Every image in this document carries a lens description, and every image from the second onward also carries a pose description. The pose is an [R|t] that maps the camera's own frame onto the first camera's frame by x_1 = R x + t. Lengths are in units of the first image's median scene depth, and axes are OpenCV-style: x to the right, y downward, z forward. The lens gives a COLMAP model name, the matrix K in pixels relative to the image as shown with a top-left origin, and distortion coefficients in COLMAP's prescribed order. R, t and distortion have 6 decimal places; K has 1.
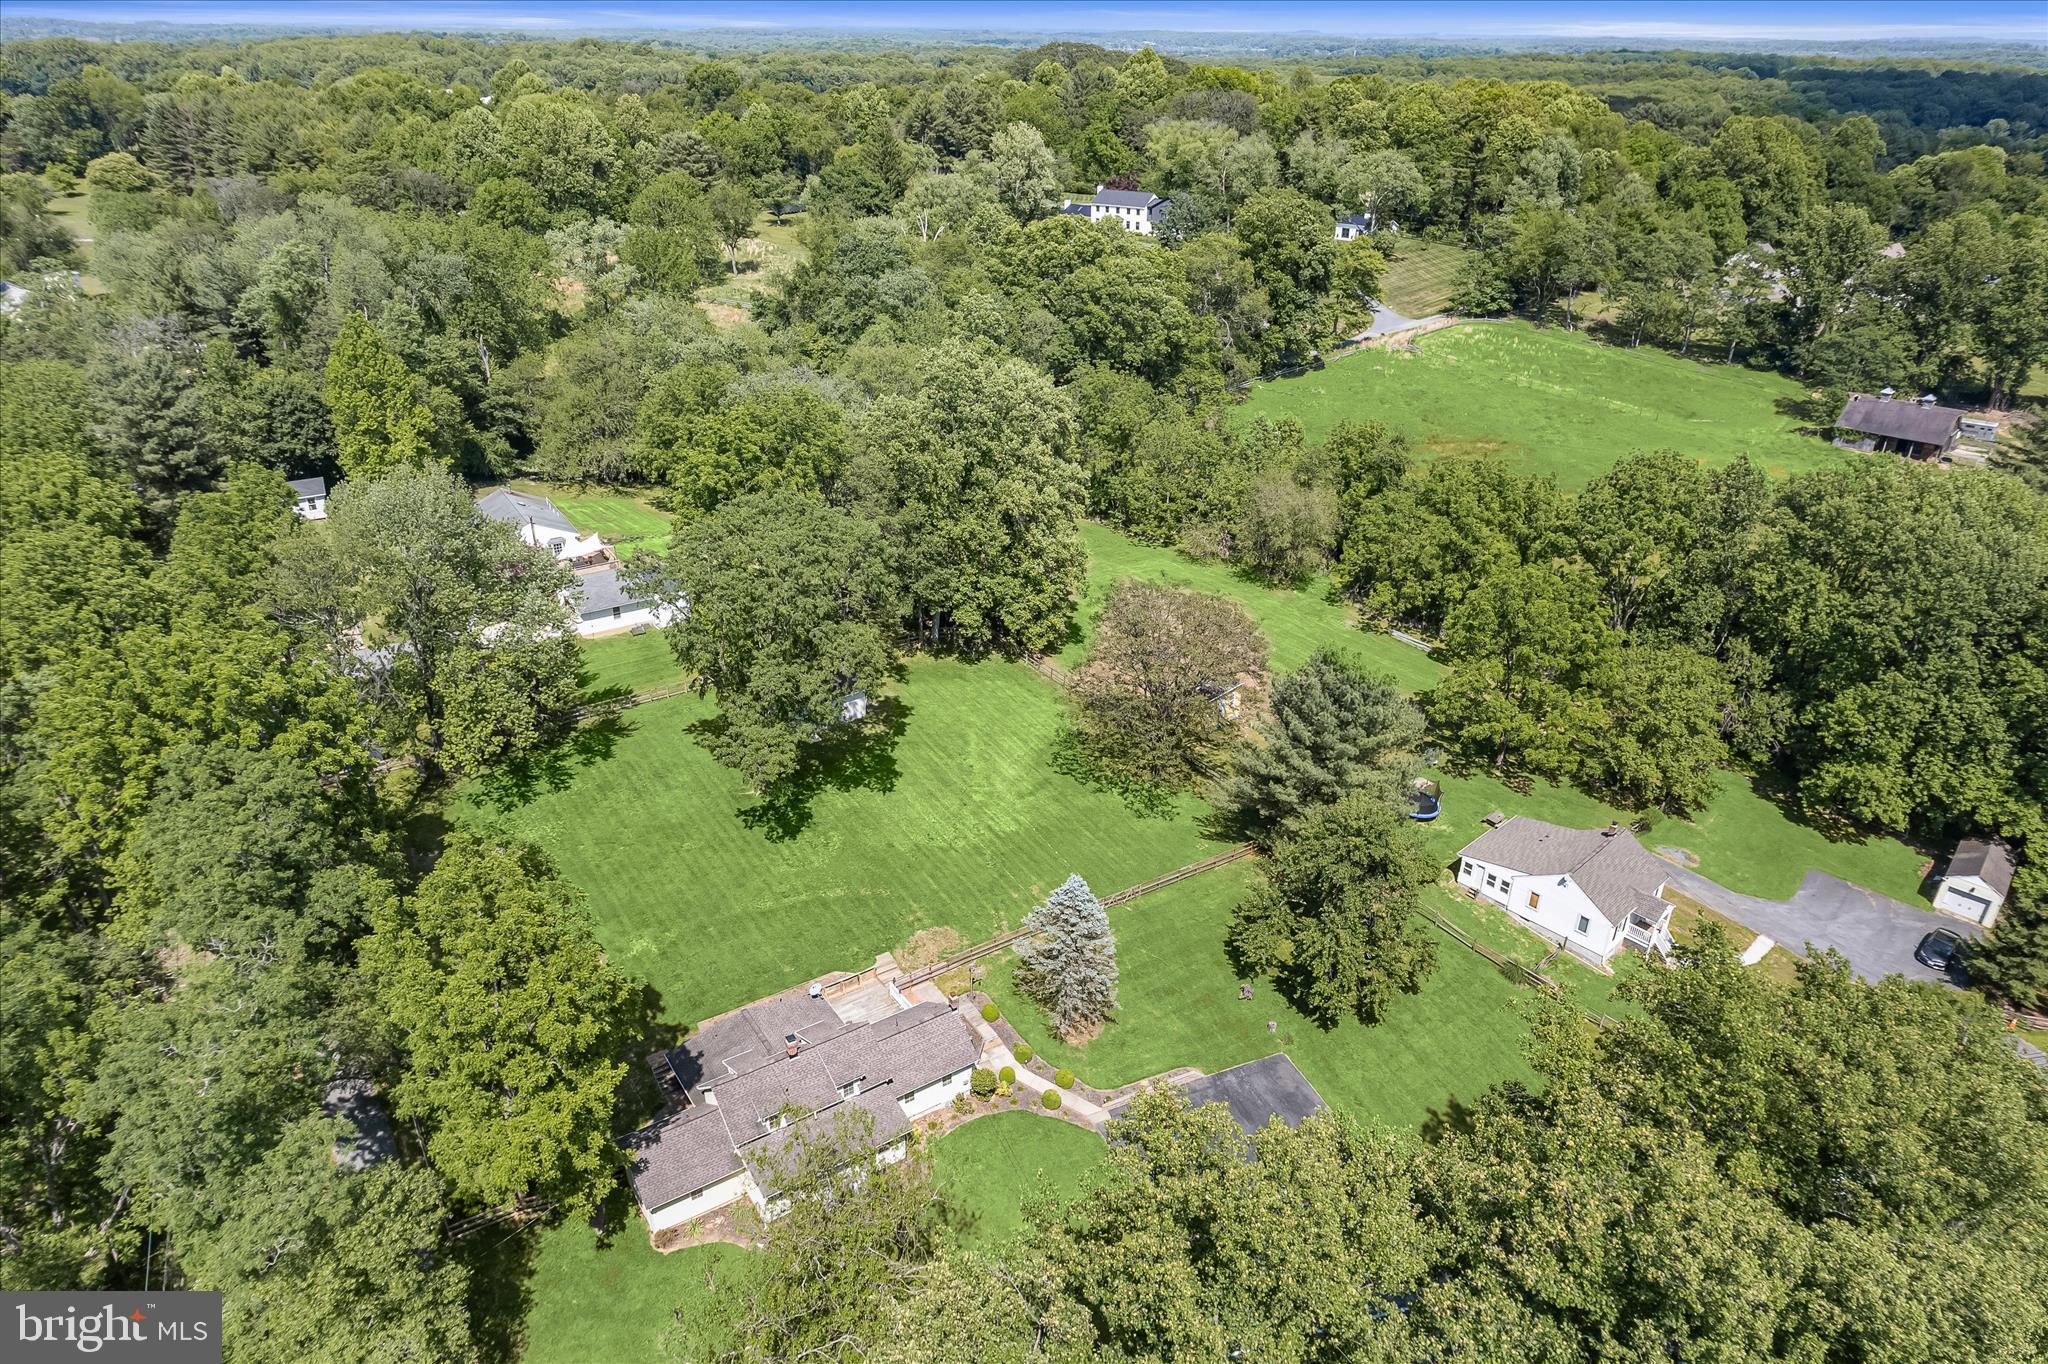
lens RADIAL K [[1299.2, 0, 1028.1], [0, 1299.2, 679.5], [0, 0, 1]] dist [-0.067620, 0.050938]
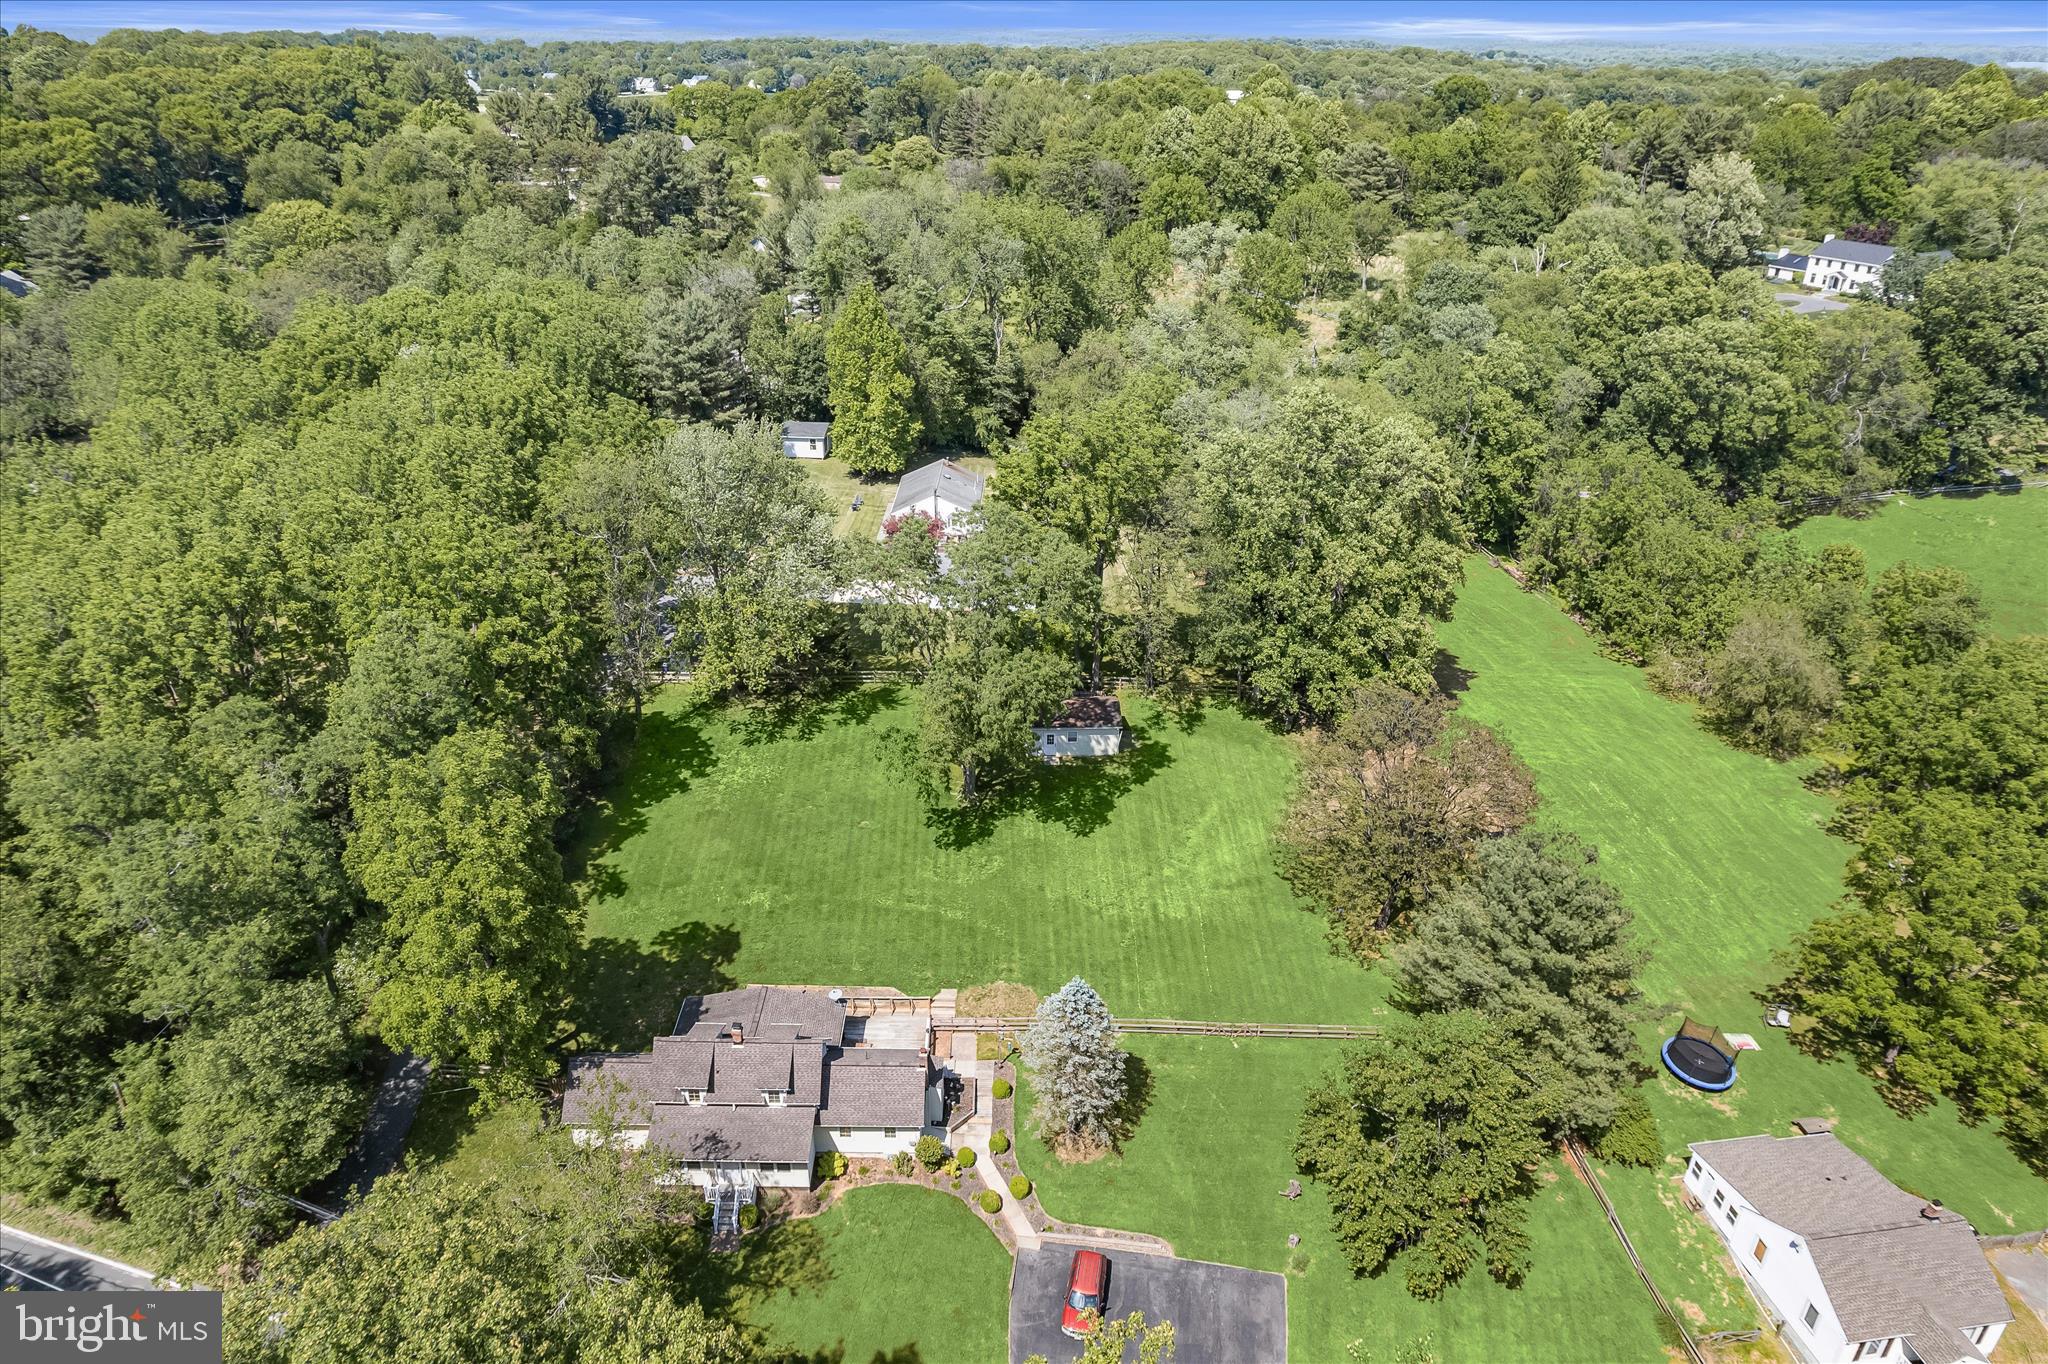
lens RADIAL K [[1299.2, 0, 1017.3], [0, 1299.2, 692.3], [0, 0, 1]] dist [-0.067620, 0.050938]
pose [[0.831392, 0.252250, -0.495133, 0.204277], [-0.251531, 0.965354, 0.069455, -0.047382], [0.495498, 0.066797, 0.866037, 0.100419]]
